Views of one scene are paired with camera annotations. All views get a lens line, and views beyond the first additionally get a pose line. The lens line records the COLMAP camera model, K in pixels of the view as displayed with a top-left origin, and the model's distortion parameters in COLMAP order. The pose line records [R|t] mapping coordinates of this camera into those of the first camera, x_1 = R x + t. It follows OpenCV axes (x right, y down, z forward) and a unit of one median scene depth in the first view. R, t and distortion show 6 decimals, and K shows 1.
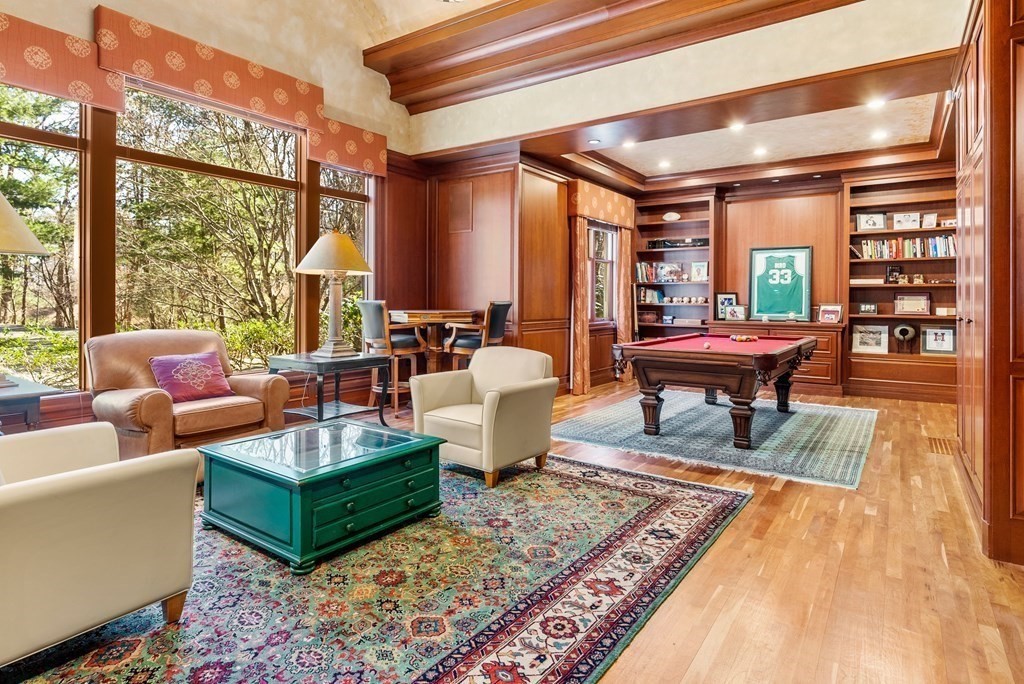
lens RADIAL K [[557.2, 0, 516.5], [0, 557.2, 300.6], [0, 0, 1]] dist [-0.003364, -0.000204]
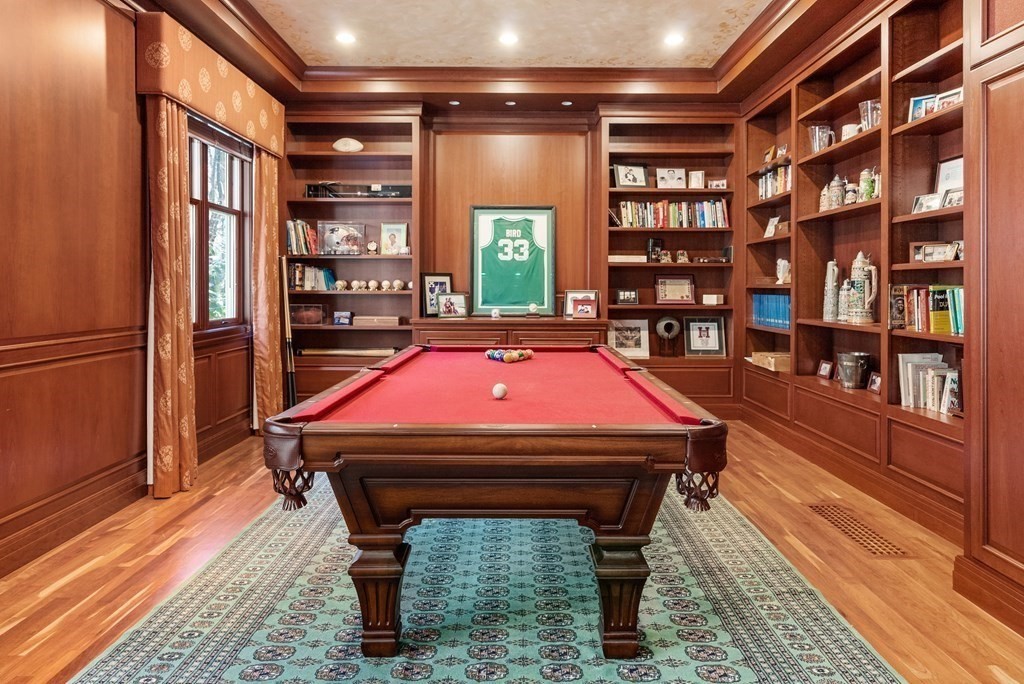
lens RADIAL K [[605.6, 0, 514.1], [0, 605.6, 293.8], [0, 0, 1]] dist [-0.000503, -0.000326]
pose [[0.820512, -0.009249, 0.571555, 0.060166], [0.002192, 0.999913, 0.013033, 0.000349], [-0.571626, -0.009441, 0.820460, 0.423608]]
